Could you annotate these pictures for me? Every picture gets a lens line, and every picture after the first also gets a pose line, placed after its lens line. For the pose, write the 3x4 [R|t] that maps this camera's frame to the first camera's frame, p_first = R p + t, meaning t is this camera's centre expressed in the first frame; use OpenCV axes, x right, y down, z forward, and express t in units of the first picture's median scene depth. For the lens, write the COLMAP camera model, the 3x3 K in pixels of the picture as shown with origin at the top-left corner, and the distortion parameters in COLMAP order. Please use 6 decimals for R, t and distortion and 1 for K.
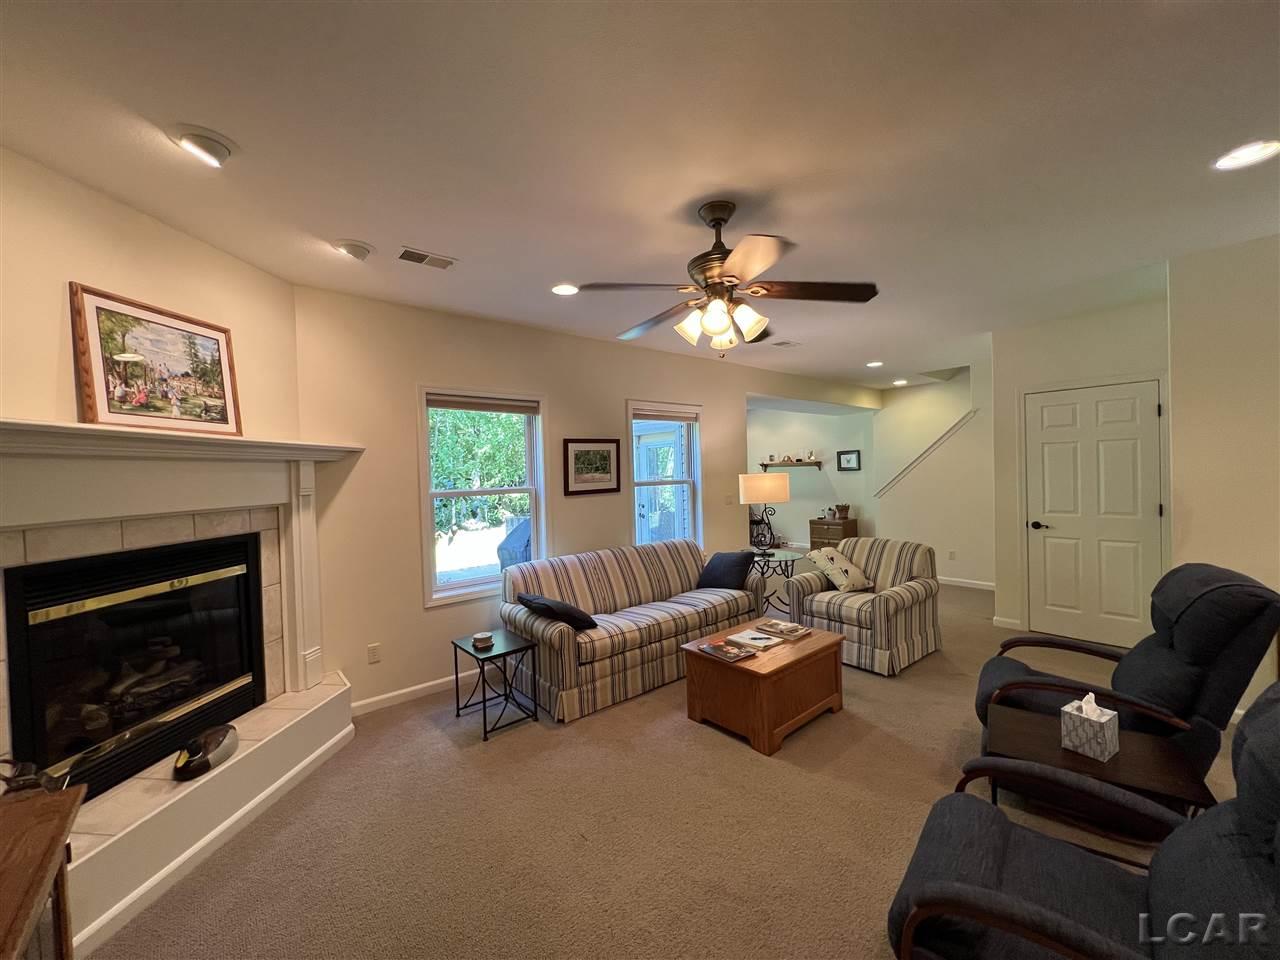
lens RADIAL K [[512.2, 0, 641.9], [0, 512.2, 480.0], [0, 0, 1]] dist [-0.000216, -0.000004]
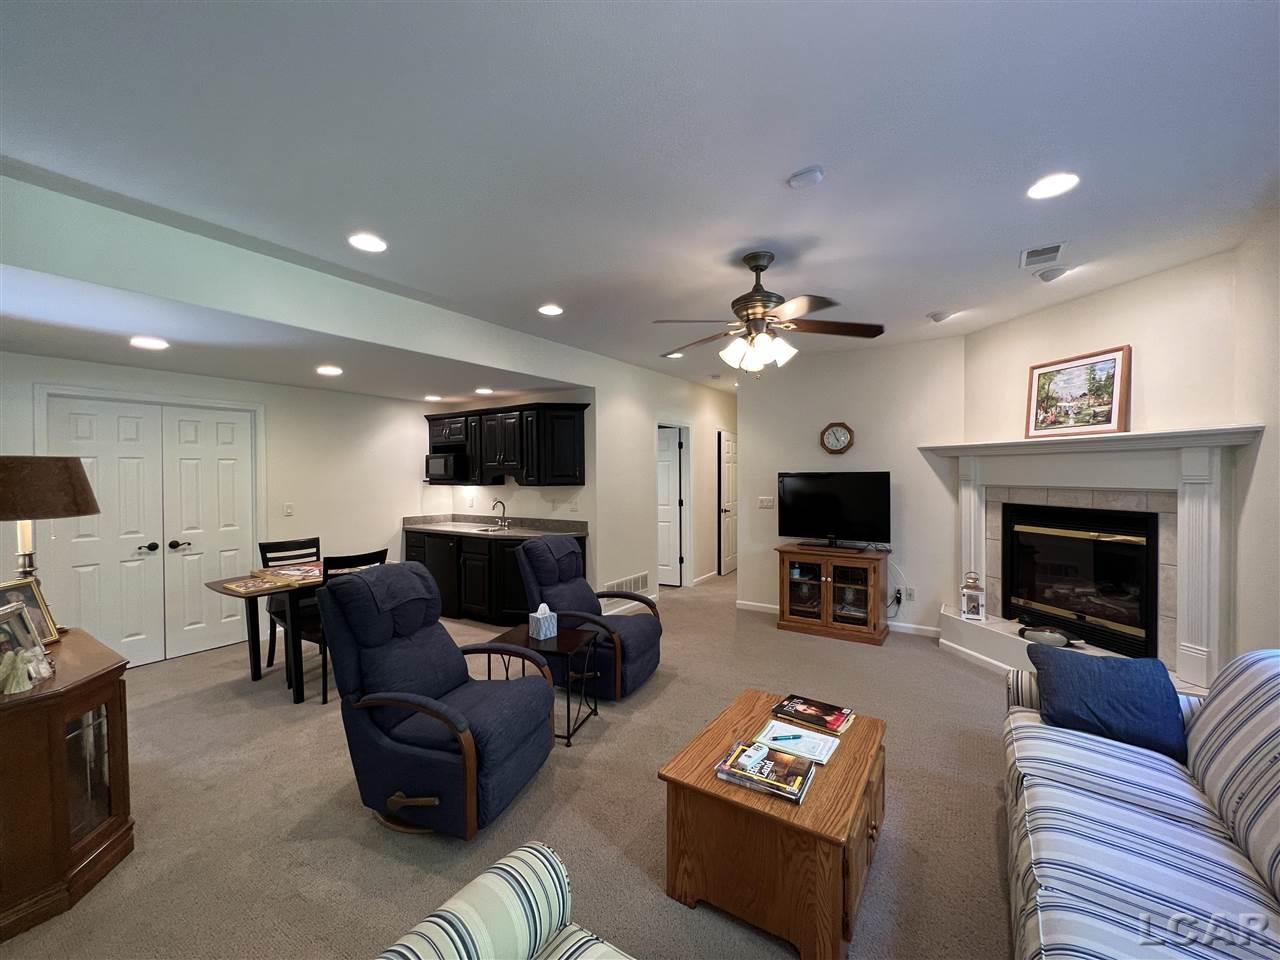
lens RADIAL K [[513.9, 0, 639.7], [0, 513.9, 478.3], [0, 0, 1]] dist [0.000051, -0.000002]
pose [[-0.959037, 0.036817, -0.280878, 0.737103], [0.028142, 0.998996, 0.034855, -0.051188], [0.281879, 0.025523, -0.959110, 1.993153]]
